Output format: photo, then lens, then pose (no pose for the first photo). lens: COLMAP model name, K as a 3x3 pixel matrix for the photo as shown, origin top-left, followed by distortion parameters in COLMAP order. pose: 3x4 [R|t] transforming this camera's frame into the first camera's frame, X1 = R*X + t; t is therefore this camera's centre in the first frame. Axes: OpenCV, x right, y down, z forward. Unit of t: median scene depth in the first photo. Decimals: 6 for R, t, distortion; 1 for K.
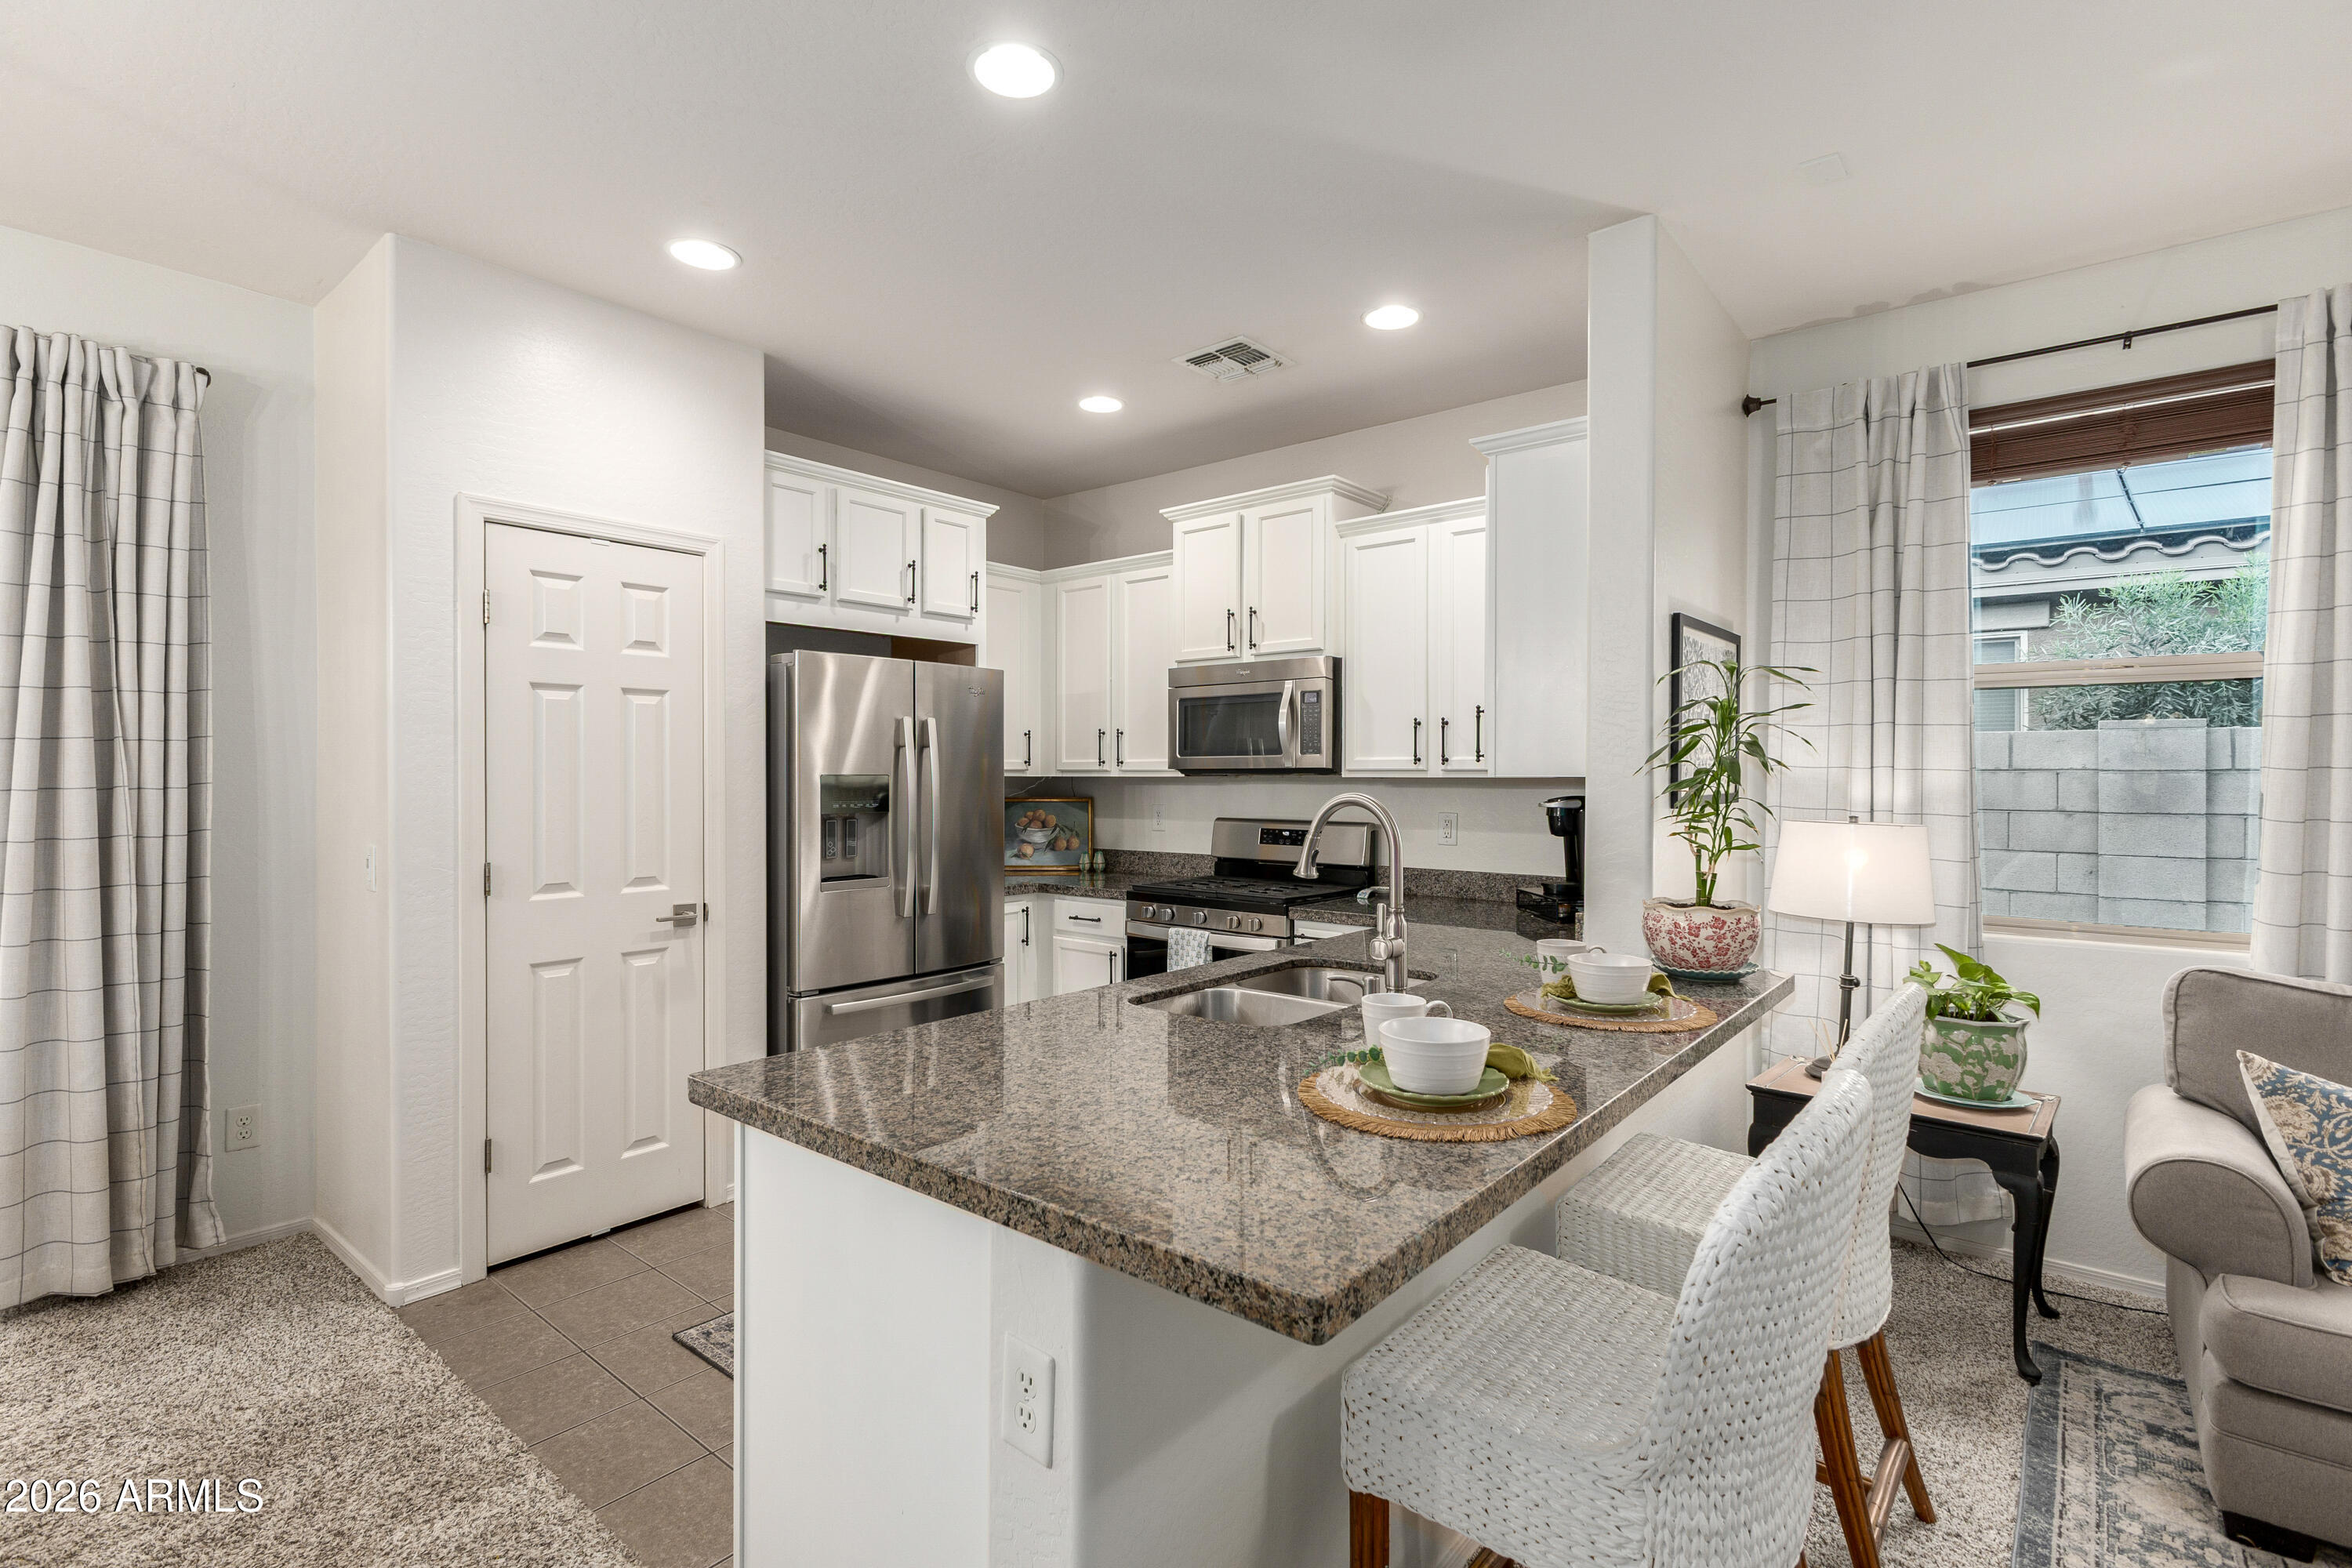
lens RADIAL K [[1091.6, 0, 1177.1], [0, 1091.6, 777.3], [0, 0, 1]] dist [0.004559, -0.000650]
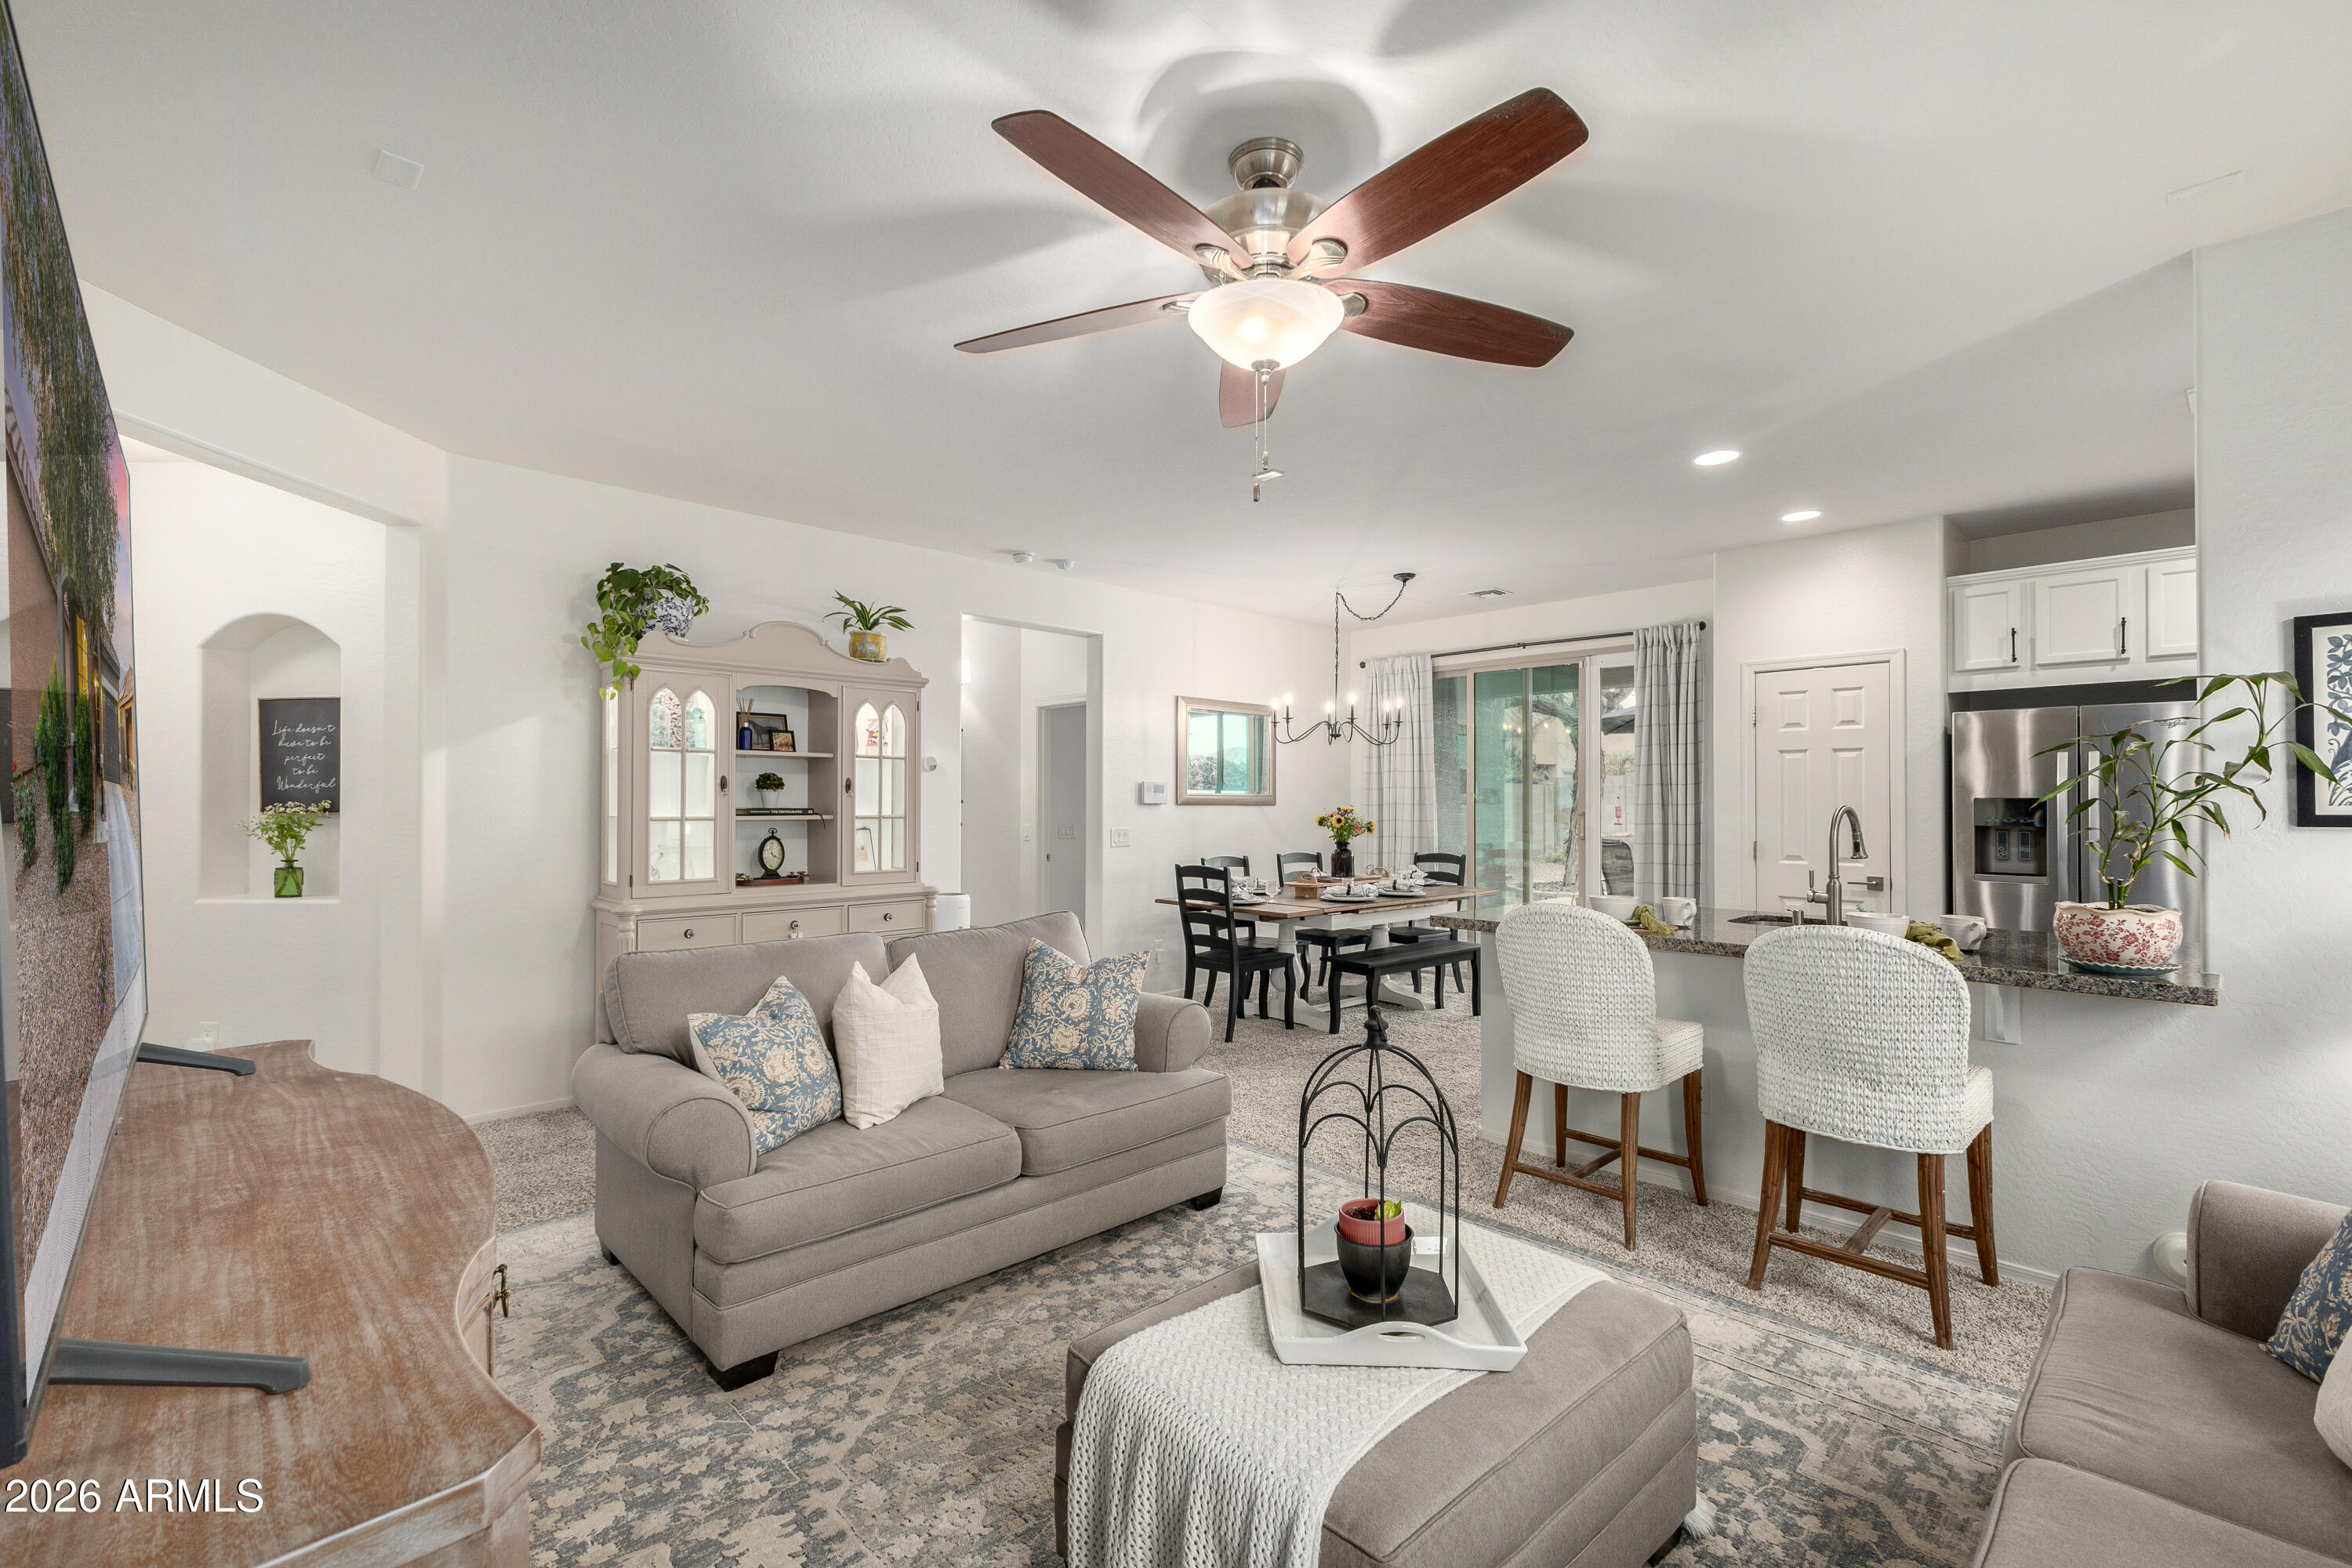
lens RADIAL K [[1020.4, 0, 1177.2], [0, 1020.4, 800.6], [0, 0, 1]] dist [0.013943, -0.000132]
pose [[-0.107167, -0.002696, -0.994237, 1.297866], [-0.004712, 0.999986, -0.002204, 0.010869], [0.994230, 0.004448, -0.107178, 0.131461]]
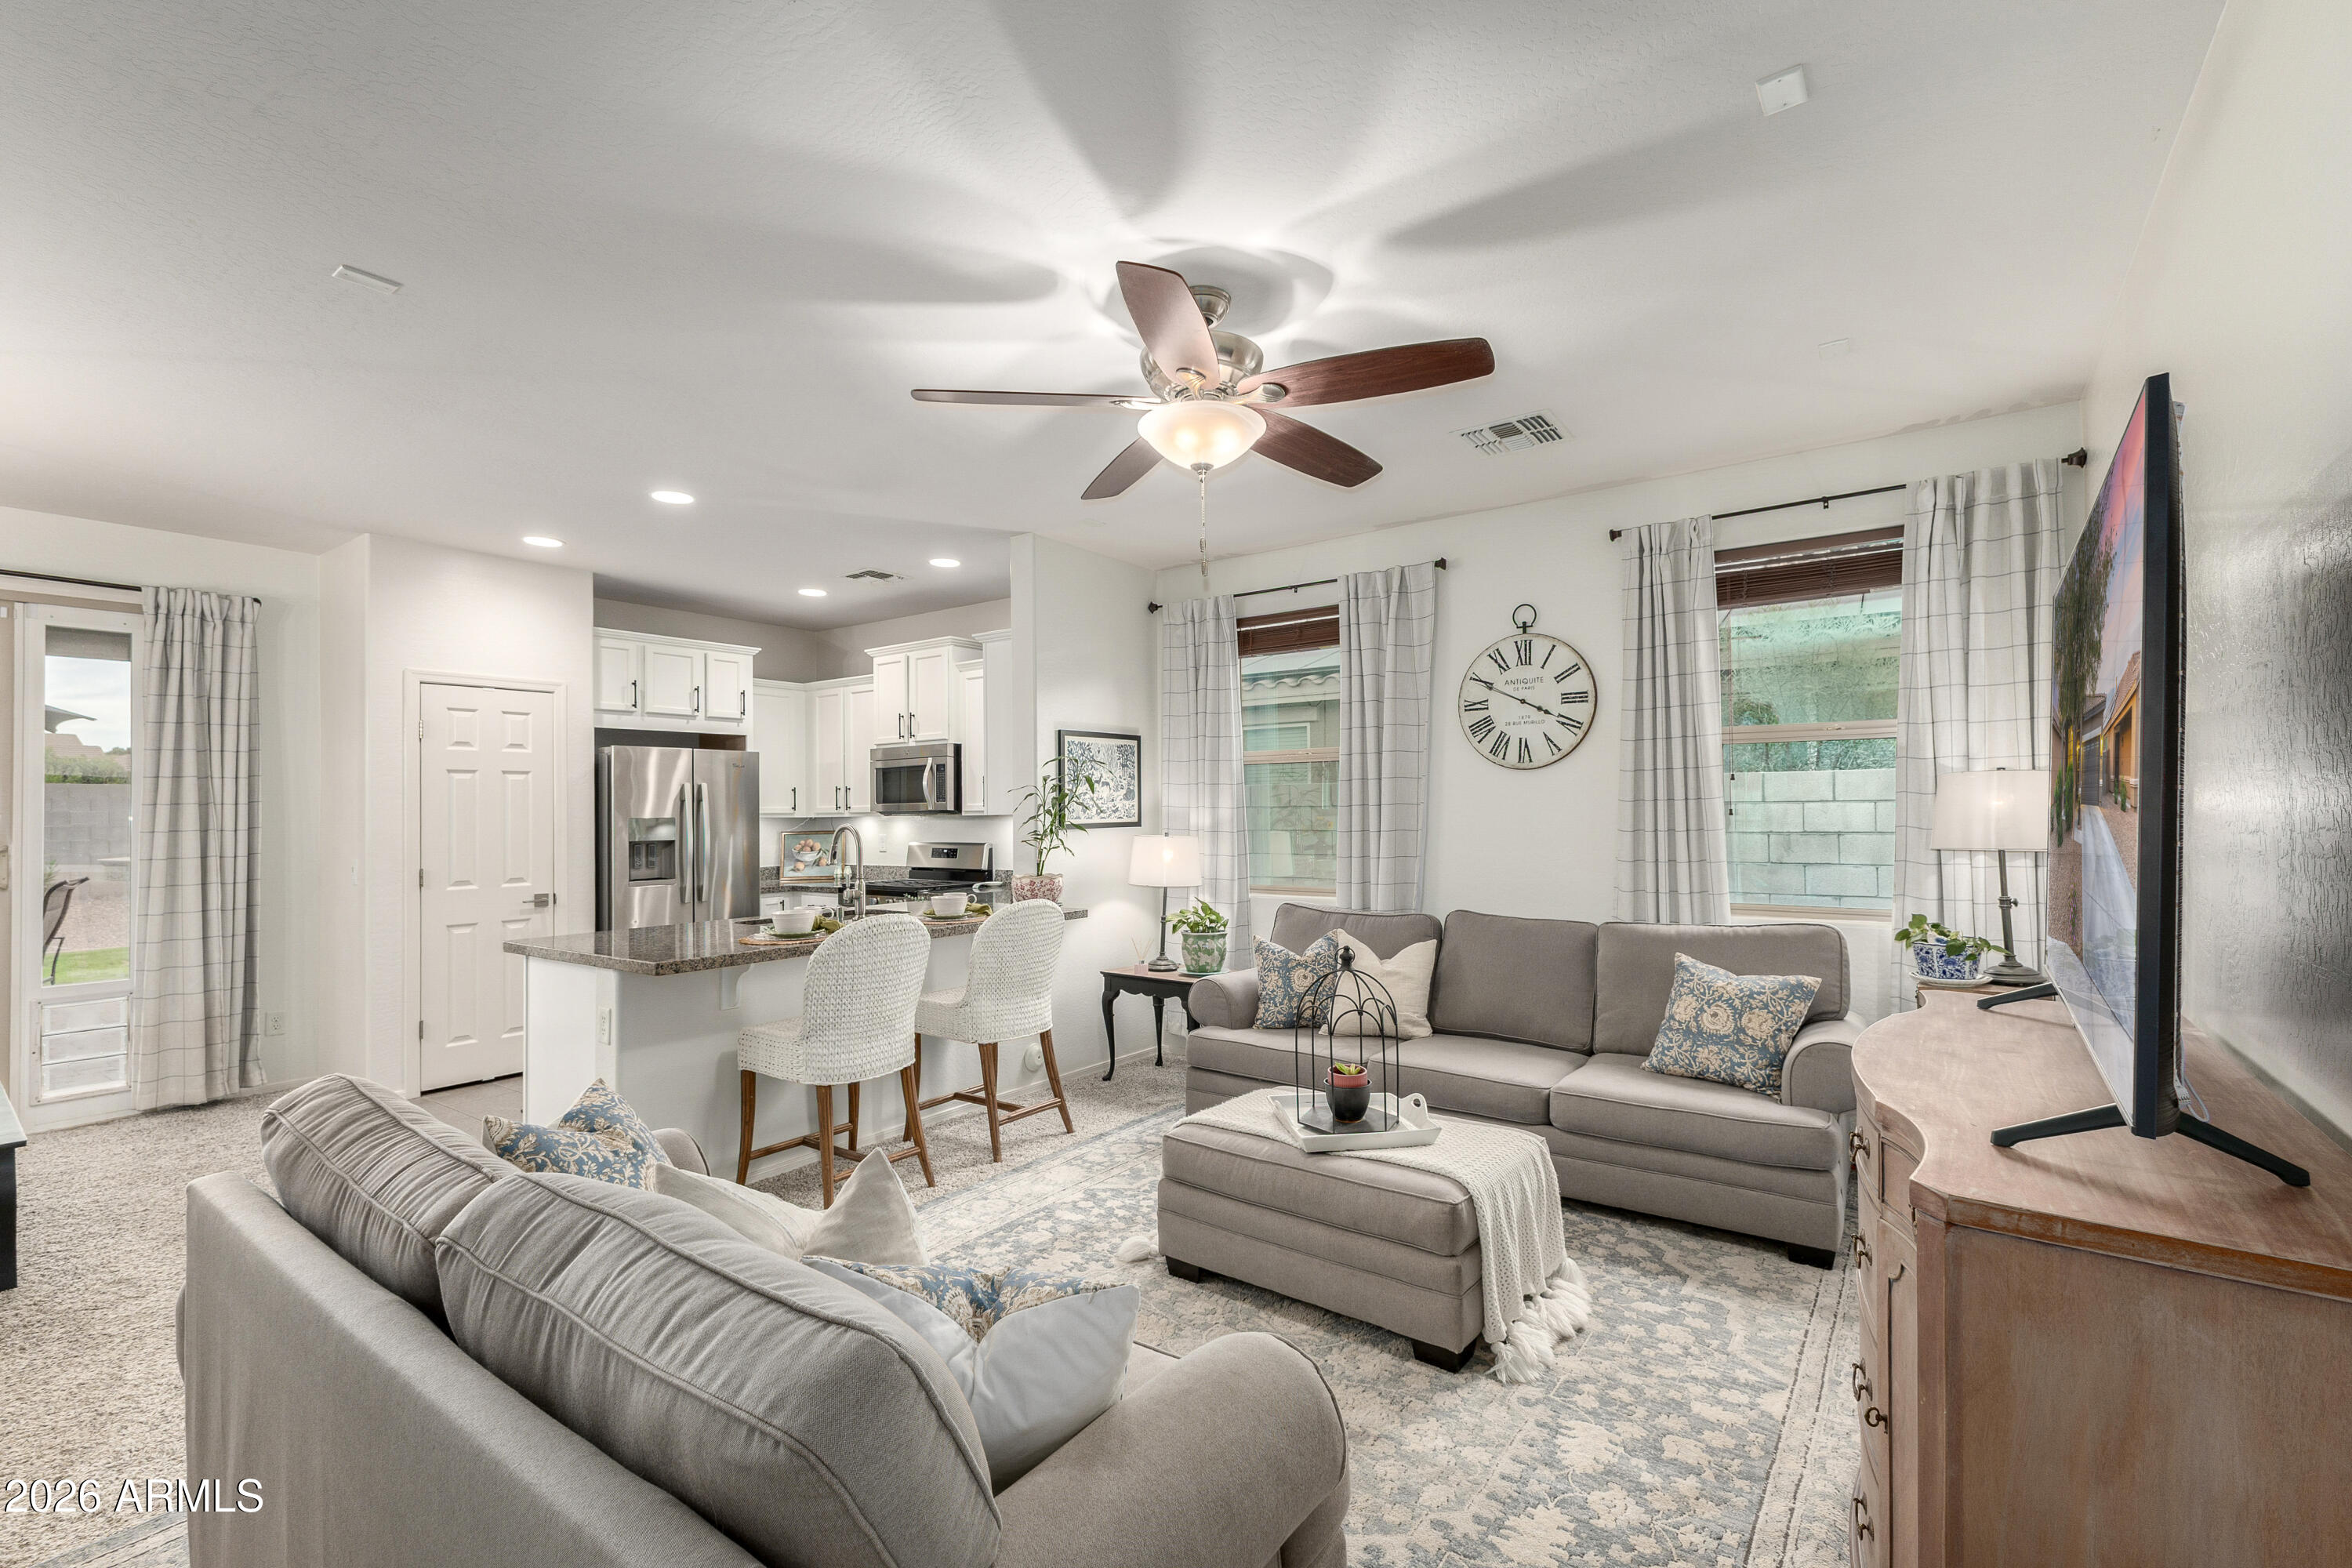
lens RADIAL K [[1029.7, 0, 1176.6], [0, 1029.7, 793.4], [0, 0, 1]] dist [0.011410, -0.000475]
pose [[0.998094, -0.011803, 0.060573, 0.499294], [0.013110, 0.999689, -0.021223, 0.005015], [-0.060303, 0.021976, 0.997938, -0.765878]]
